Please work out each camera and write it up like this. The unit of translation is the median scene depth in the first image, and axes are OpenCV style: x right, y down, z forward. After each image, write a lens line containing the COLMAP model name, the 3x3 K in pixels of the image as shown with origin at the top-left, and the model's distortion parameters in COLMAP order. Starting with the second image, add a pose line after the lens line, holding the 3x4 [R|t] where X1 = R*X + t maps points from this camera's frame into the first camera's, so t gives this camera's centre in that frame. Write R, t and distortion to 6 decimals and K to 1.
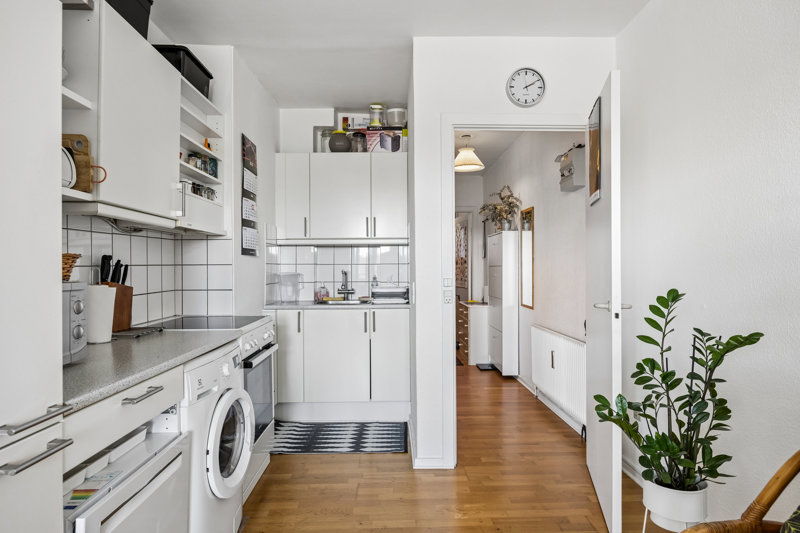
lens RADIAL K [[463.4, 0, 402.2], [0, 463.4, 267.7], [0, 0, 1]] dist [-0.002116, -0.000196]
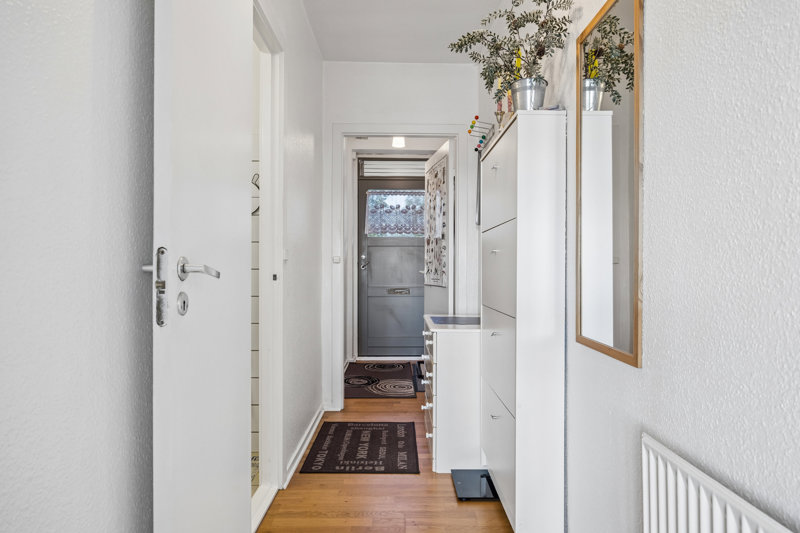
lens RADIAL K [[463.4, 0, 399.2], [0, 463.4, 265.6], [0, 0, 1]] dist [-0.002116, -0.000196]
pose [[0.999693, 0.001414, -0.024729, 0.141189], [-0.001469, 0.999997, -0.002181, 0.029751], [0.024725, 0.002217, 0.999692, 0.673122]]
